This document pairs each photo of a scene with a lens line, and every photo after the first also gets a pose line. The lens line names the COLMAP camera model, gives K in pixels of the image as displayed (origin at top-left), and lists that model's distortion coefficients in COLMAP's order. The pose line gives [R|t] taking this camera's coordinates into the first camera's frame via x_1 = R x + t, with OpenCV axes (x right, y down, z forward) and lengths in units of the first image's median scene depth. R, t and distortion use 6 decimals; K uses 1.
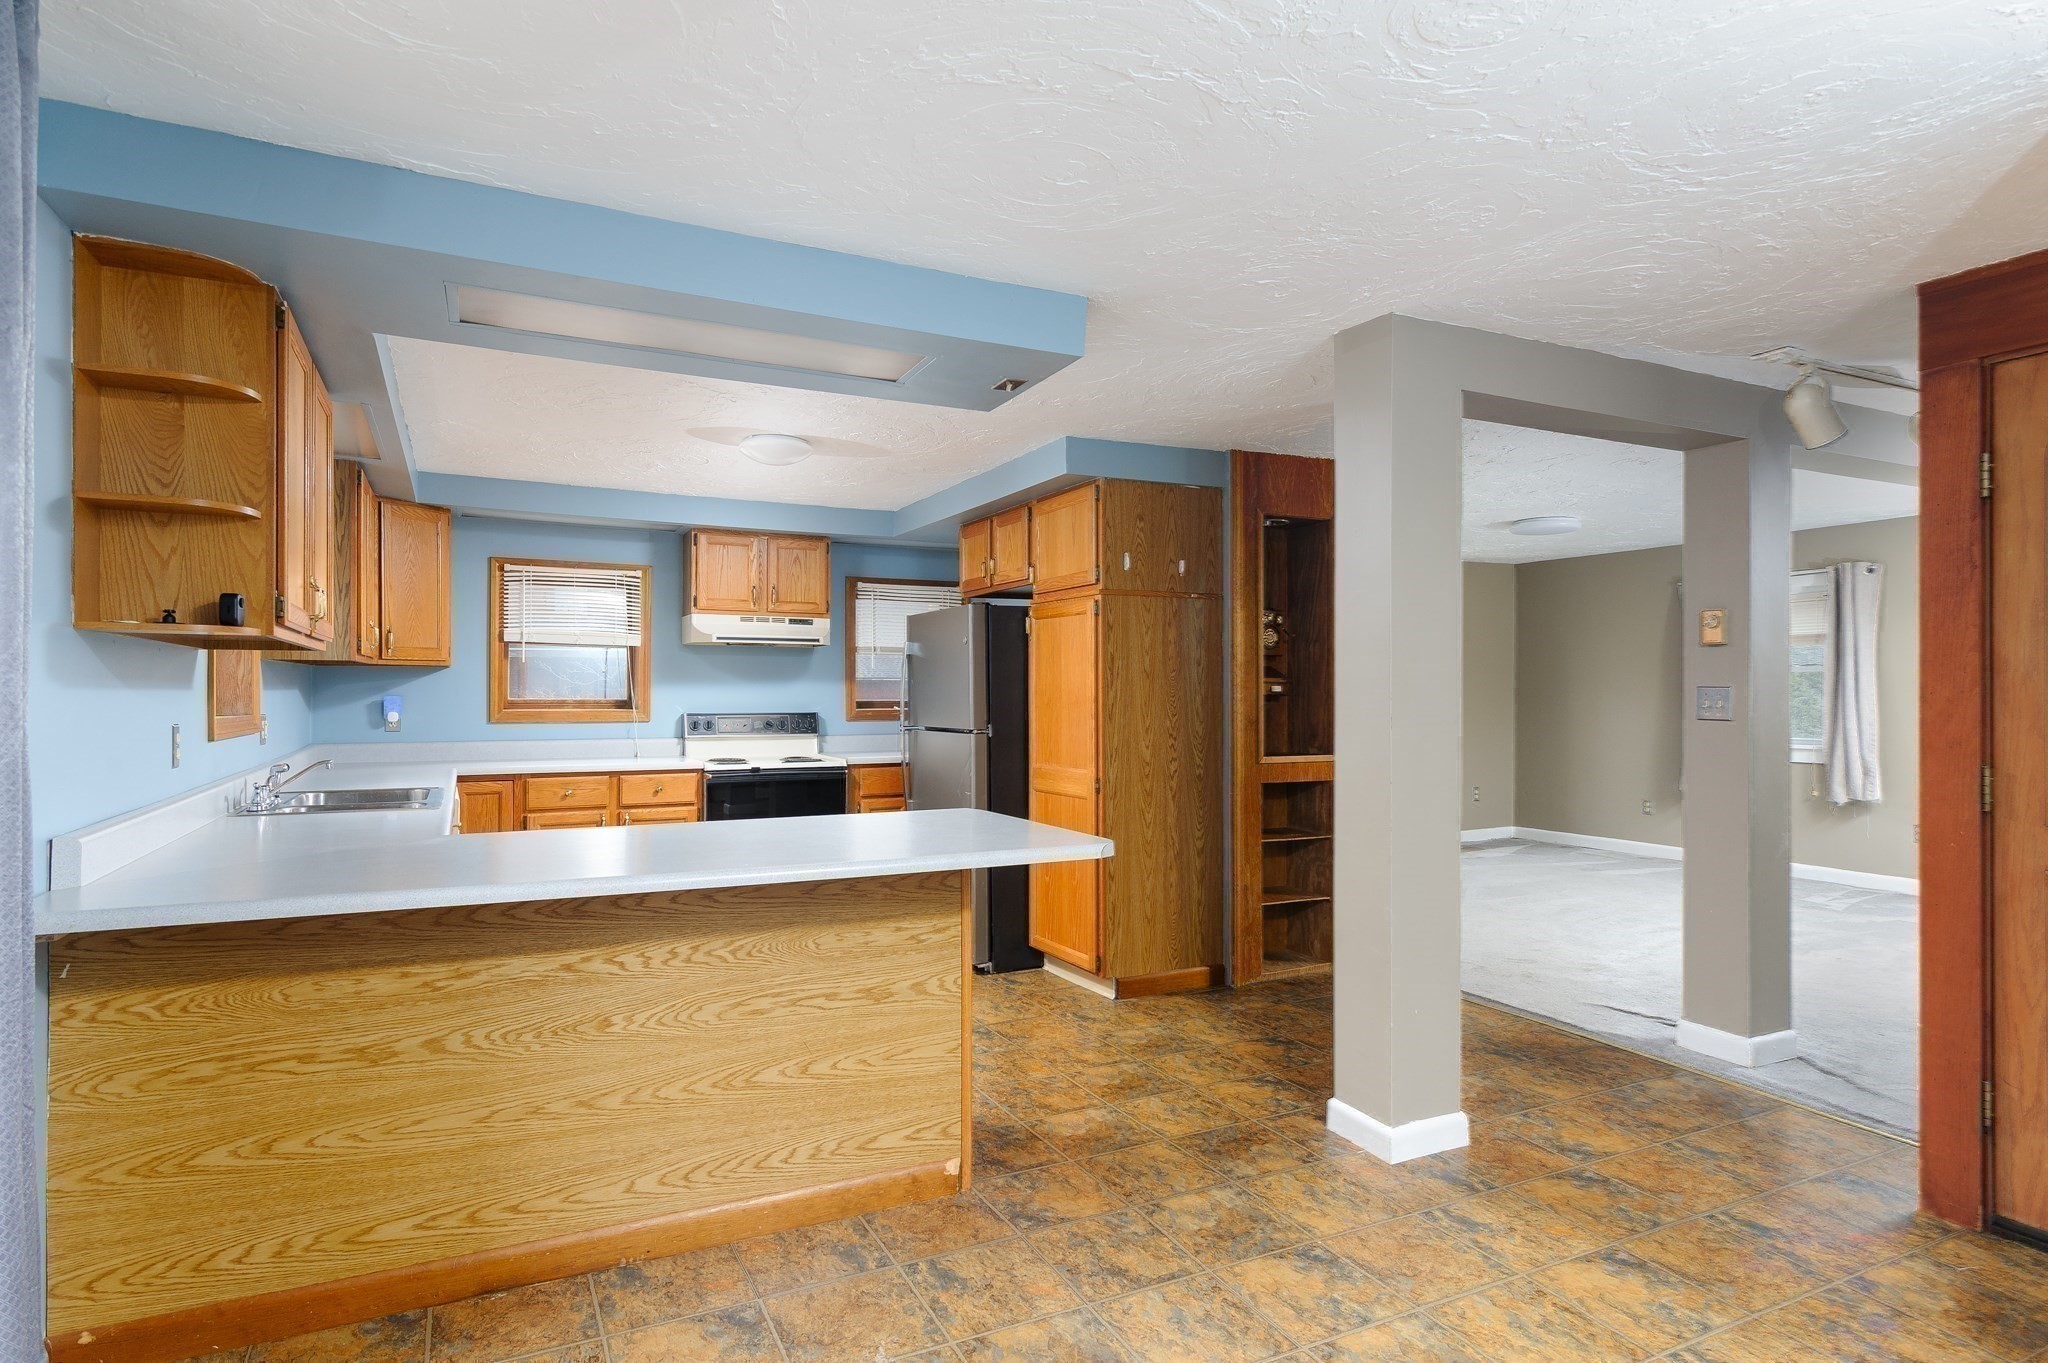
lens RADIAL K [[1119.0, 0, 1025.6], [0, 1119.0, 683.7], [0, 0, 1]] dist [0.002920, 0.000038]
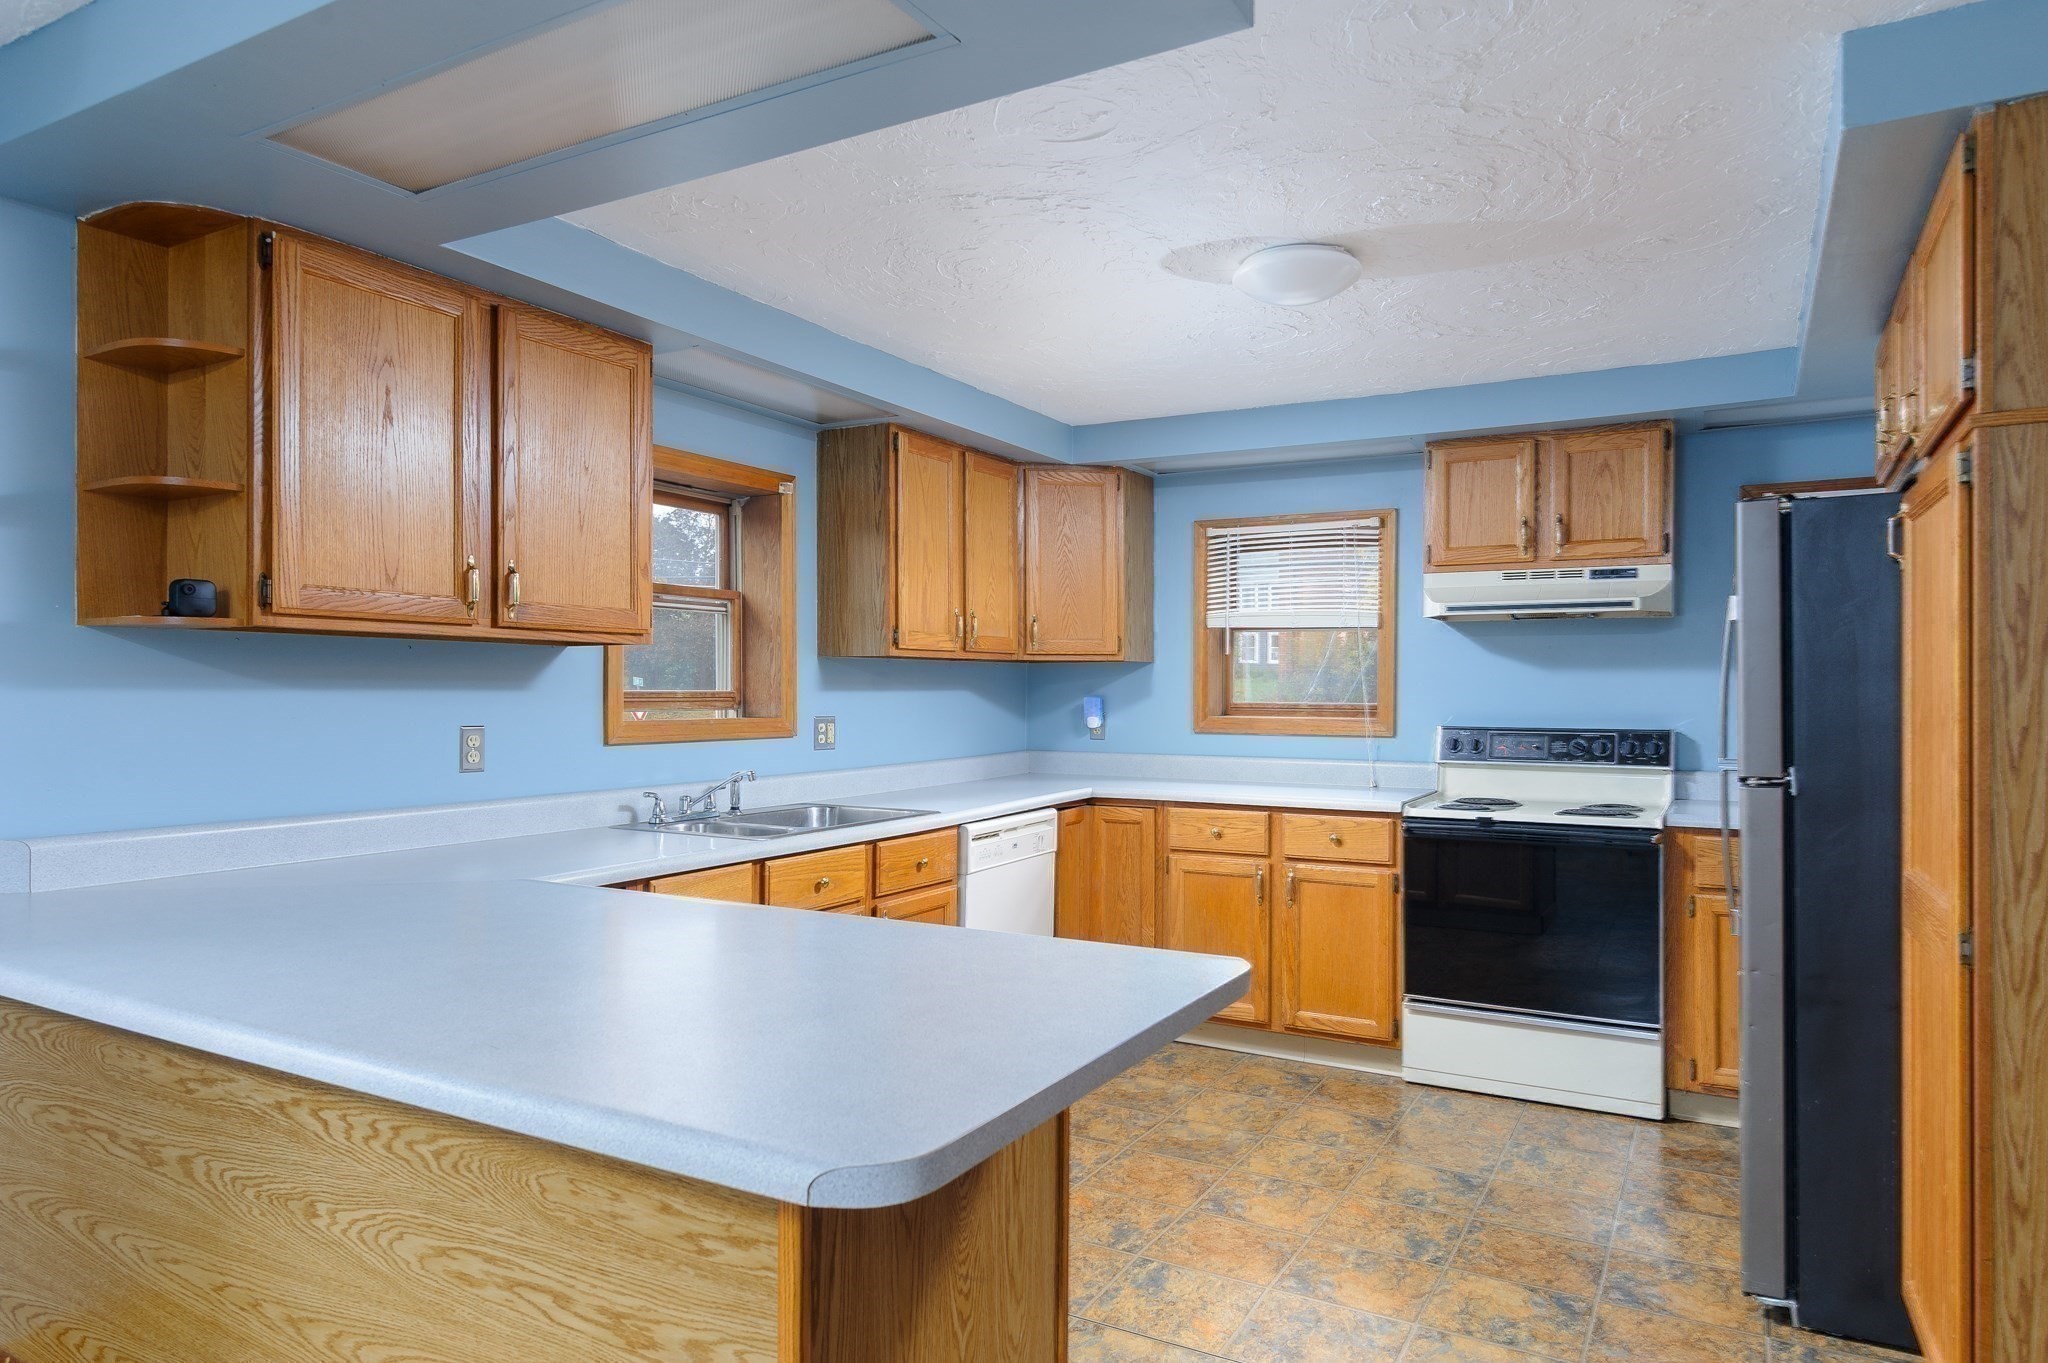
lens RADIAL K [[1264.2, 0, 1019.5], [0, 1264.2, 690.6], [0, 0, 1]] dist [0.007032, -0.001403]
pose [[0.546424, 0.000614, -0.837509, 0.415881], [0.003742, 0.999988, 0.003174, 0.005472], [0.837501, -0.004868, 0.546415, 0.867610]]
